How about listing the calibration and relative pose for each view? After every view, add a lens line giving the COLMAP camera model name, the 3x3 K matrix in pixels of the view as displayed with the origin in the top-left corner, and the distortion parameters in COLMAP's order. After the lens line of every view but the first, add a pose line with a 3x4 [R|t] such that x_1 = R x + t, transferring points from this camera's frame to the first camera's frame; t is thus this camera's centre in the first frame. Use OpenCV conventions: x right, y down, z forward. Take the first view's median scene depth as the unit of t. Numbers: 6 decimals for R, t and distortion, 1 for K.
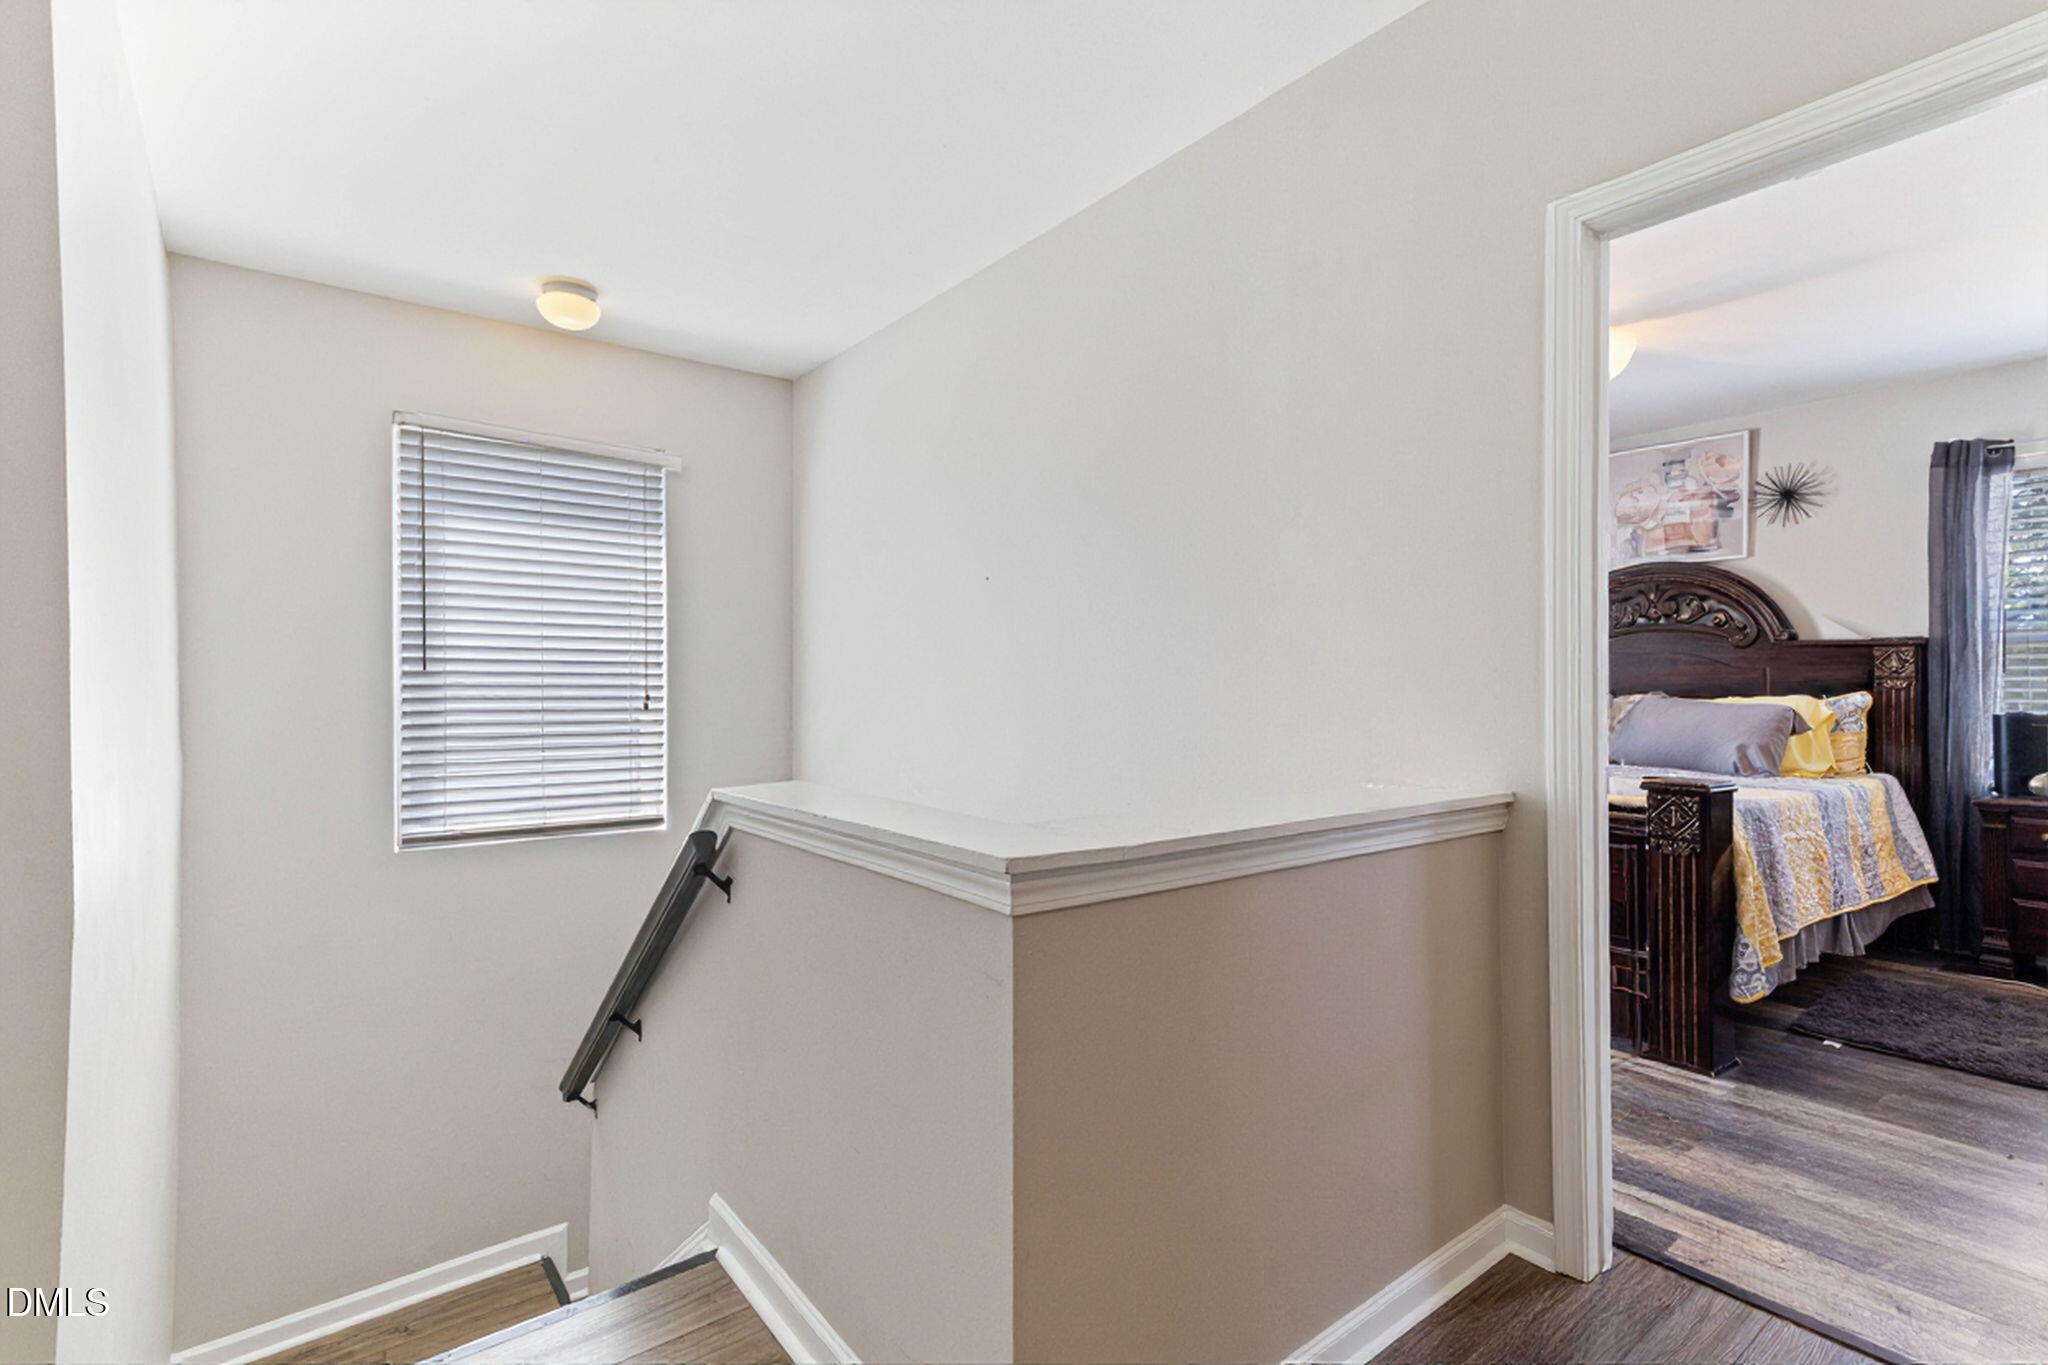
lens RADIAL K [[979.2, 0, 1033.6], [0, 979.2, 673.0], [0, 0, 1]] dist [0.028850, -0.000105]
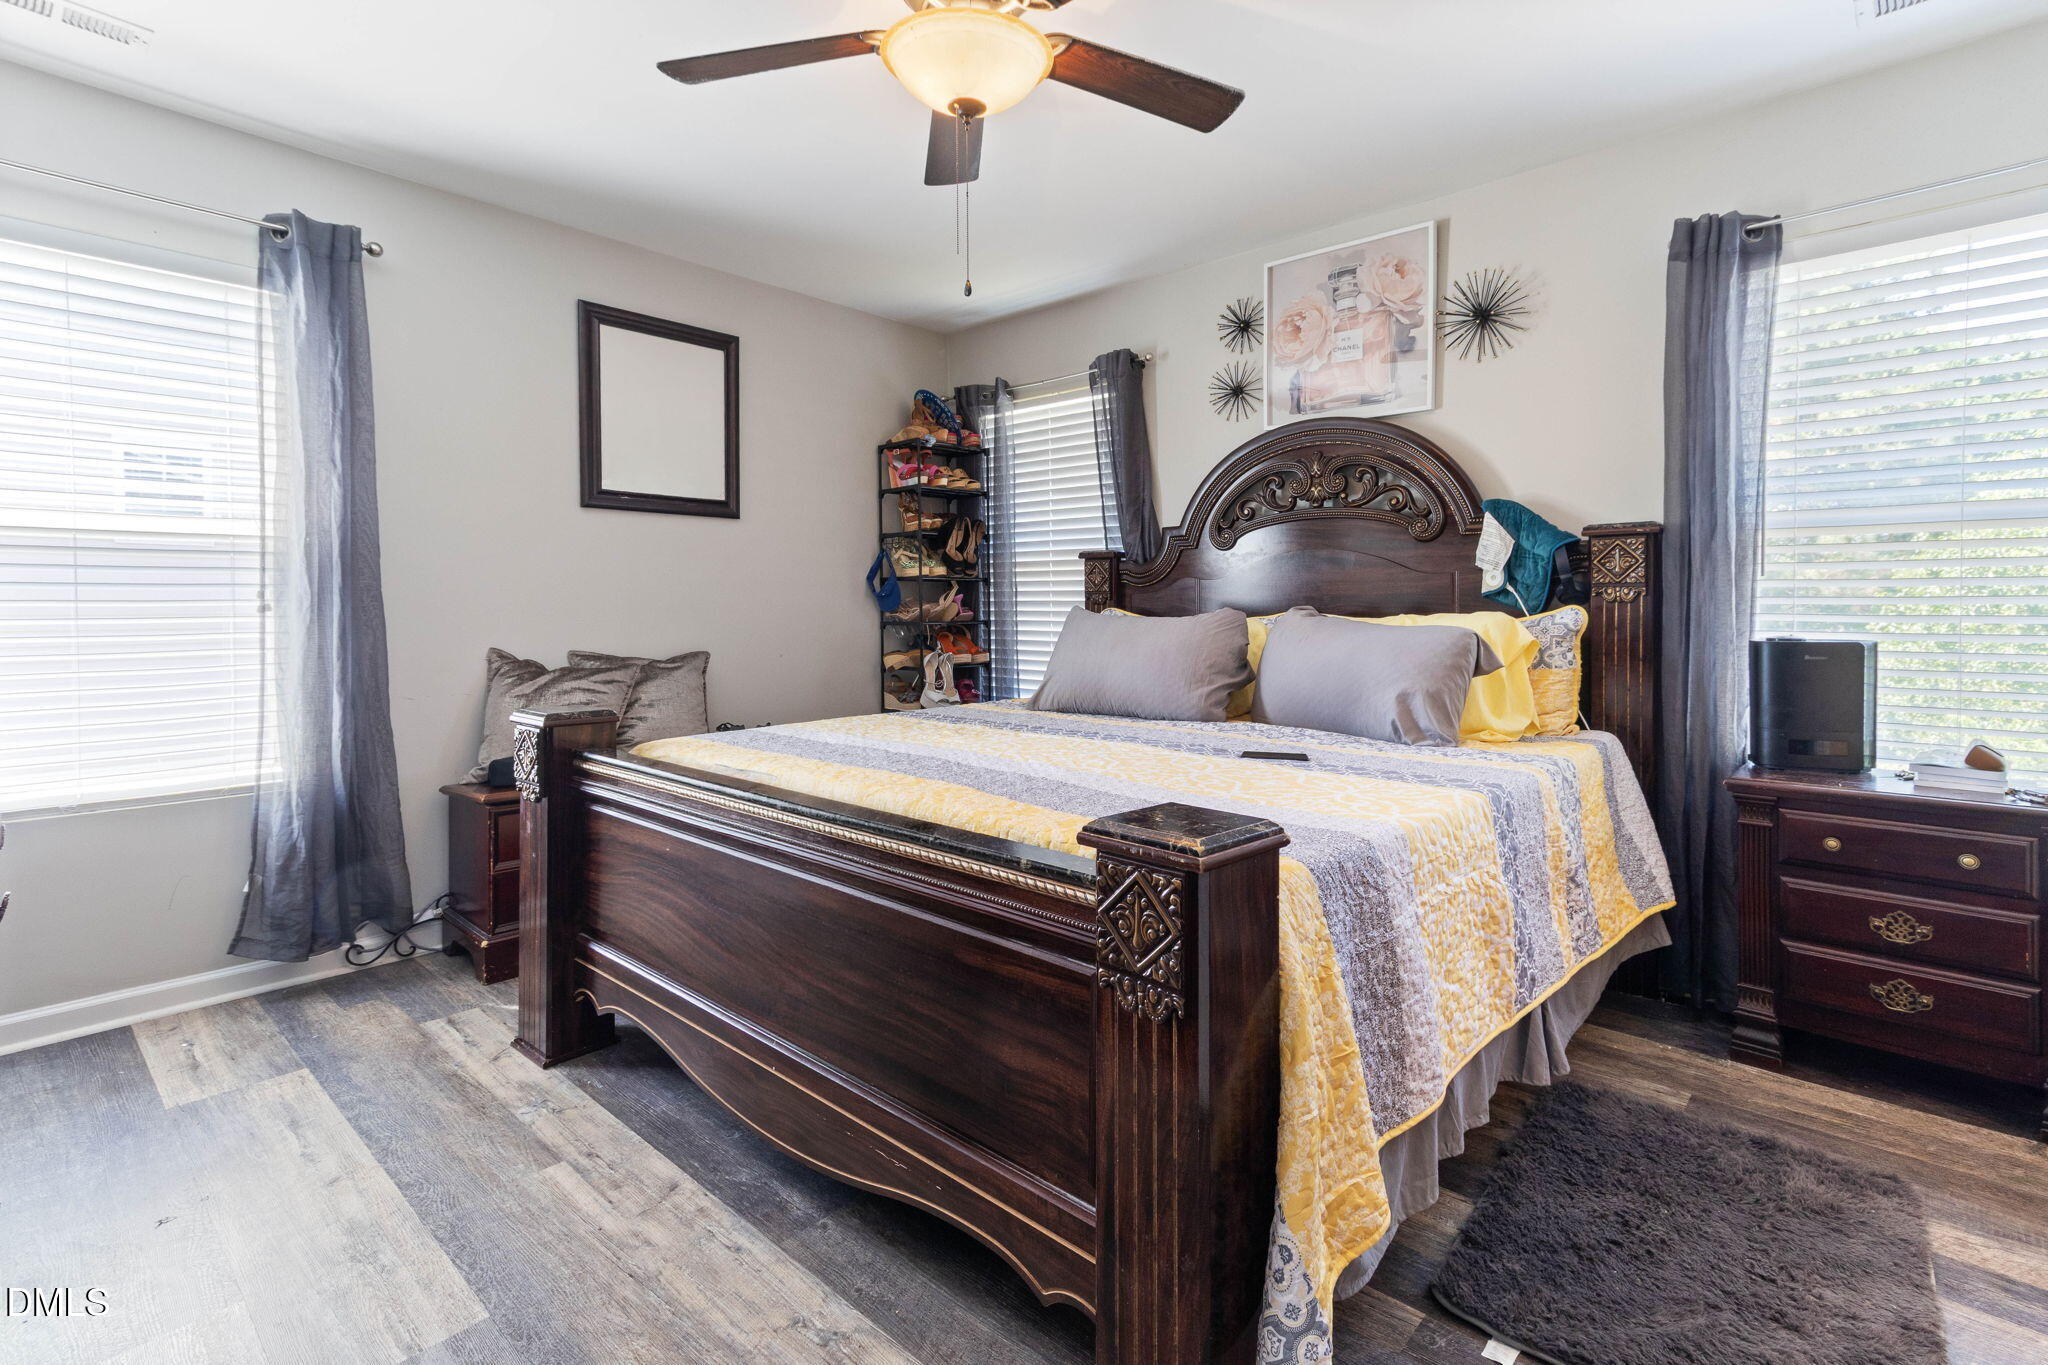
lens RADIAL K [[976.7, 0, 1026.3], [0, 976.7, 601.8], [0, 0, 1]] dist [0.026056, 0.000259]
pose [[0.985759, -0.002423, 0.168146, 0.380466], [0.000409, 0.999928, 0.012012, 0.008469], [-0.168163, -0.011772, 0.985689, 0.440549]]
